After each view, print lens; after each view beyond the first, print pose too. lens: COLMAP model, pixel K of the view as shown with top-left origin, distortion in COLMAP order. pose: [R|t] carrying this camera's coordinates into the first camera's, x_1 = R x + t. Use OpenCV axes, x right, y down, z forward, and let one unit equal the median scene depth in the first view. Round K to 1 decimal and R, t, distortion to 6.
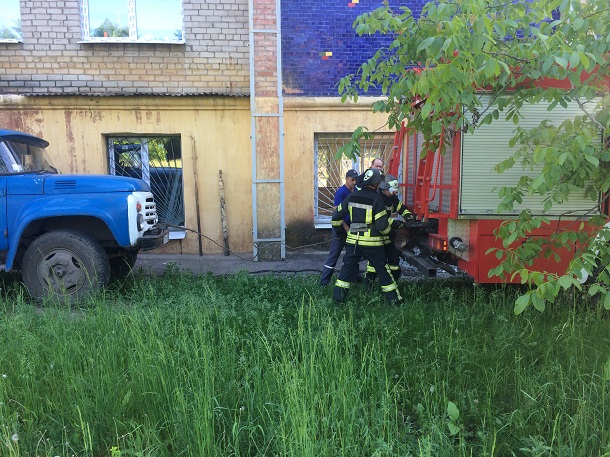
lens RADIAL K [[502.7, 0, 305.0], [0, 502.7, 228.5], [0, 0, 1]] dist [0.162066, -0.179708]
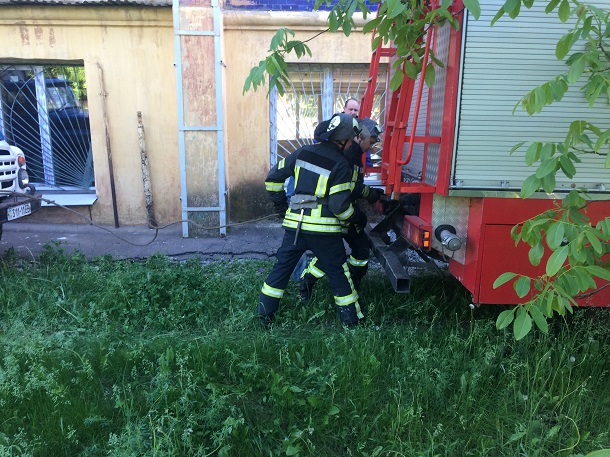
lens RADIAL K [[502.7, 0, 305.0], [0, 502.7, 228.5], [0, 0, 1]] dist [0.162066, -0.179708]
pose [[0.999819, 0.013817, -0.013080, 0.089334], [-0.012497, 0.995287, 0.096161, -0.022617], [0.014347, -0.095980, 0.995280, 0.257186]]
